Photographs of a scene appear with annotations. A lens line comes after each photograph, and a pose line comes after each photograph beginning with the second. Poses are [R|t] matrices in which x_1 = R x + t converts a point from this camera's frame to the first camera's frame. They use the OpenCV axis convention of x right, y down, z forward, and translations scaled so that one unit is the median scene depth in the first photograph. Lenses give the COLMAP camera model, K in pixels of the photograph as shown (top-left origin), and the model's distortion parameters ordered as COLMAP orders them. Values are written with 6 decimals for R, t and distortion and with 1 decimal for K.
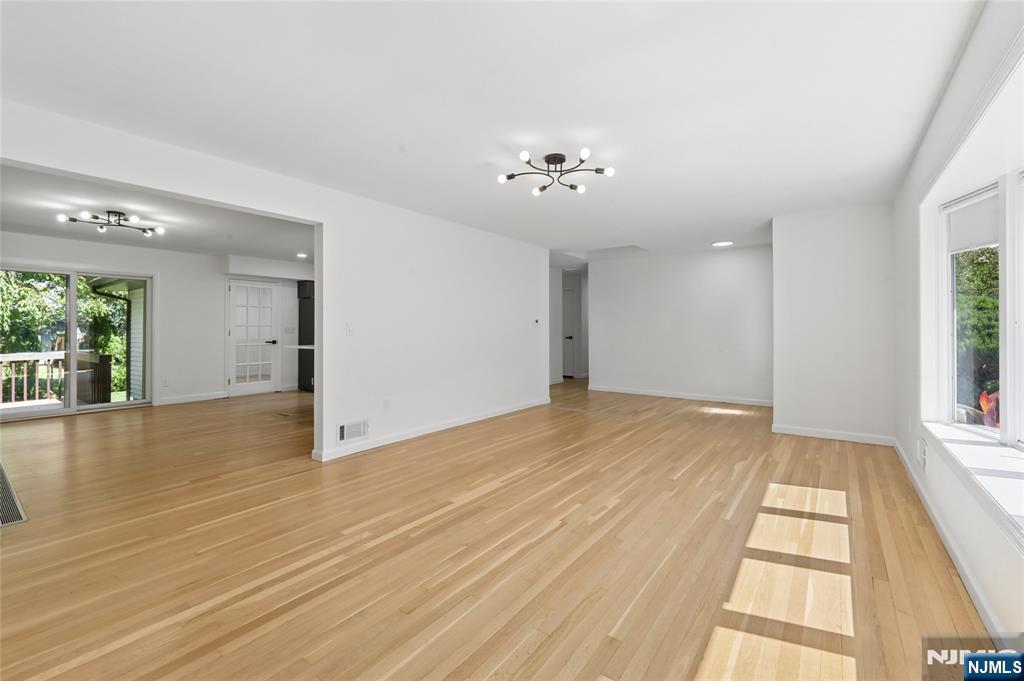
lens RADIAL K [[418.7, 0, 506.1], [0, 418.7, 333.0], [0, 0, 1]] dist [0.001739, -0.000410]
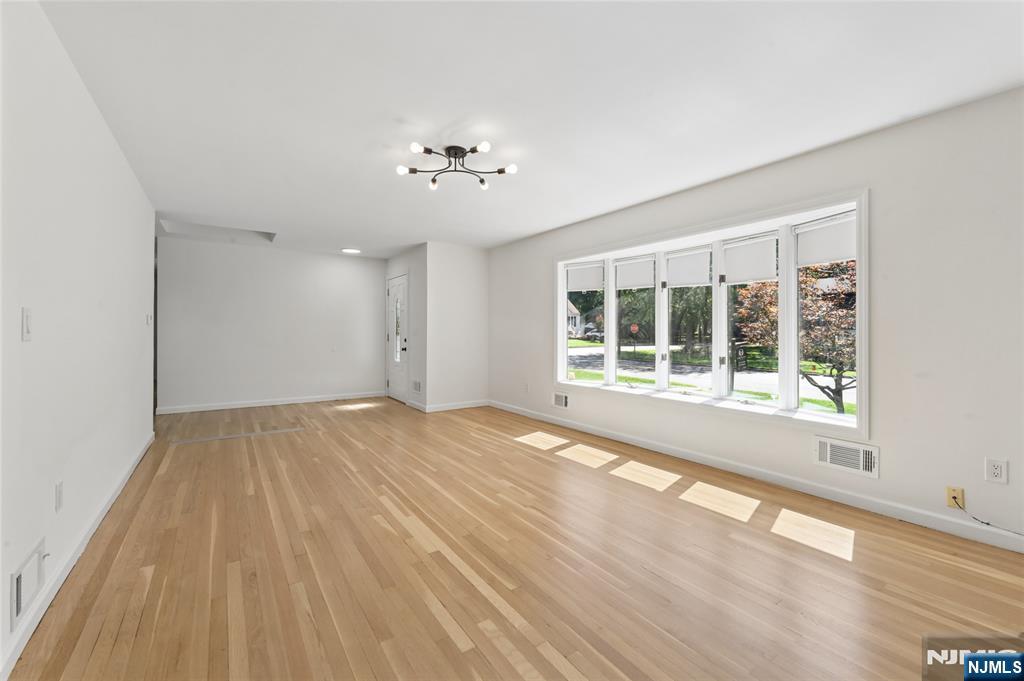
lens RADIAL K [[418.7, 0, 503.5], [0, 418.7, 332.2], [0, 0, 1]] dist [0.001739, -0.000410]
pose [[0.336655, 0.007988, 0.941594, -0.812296], [-0.002955, 0.999968, -0.007427, 0.004654], [-0.941623, -0.000282, 0.336668, 0.618601]]
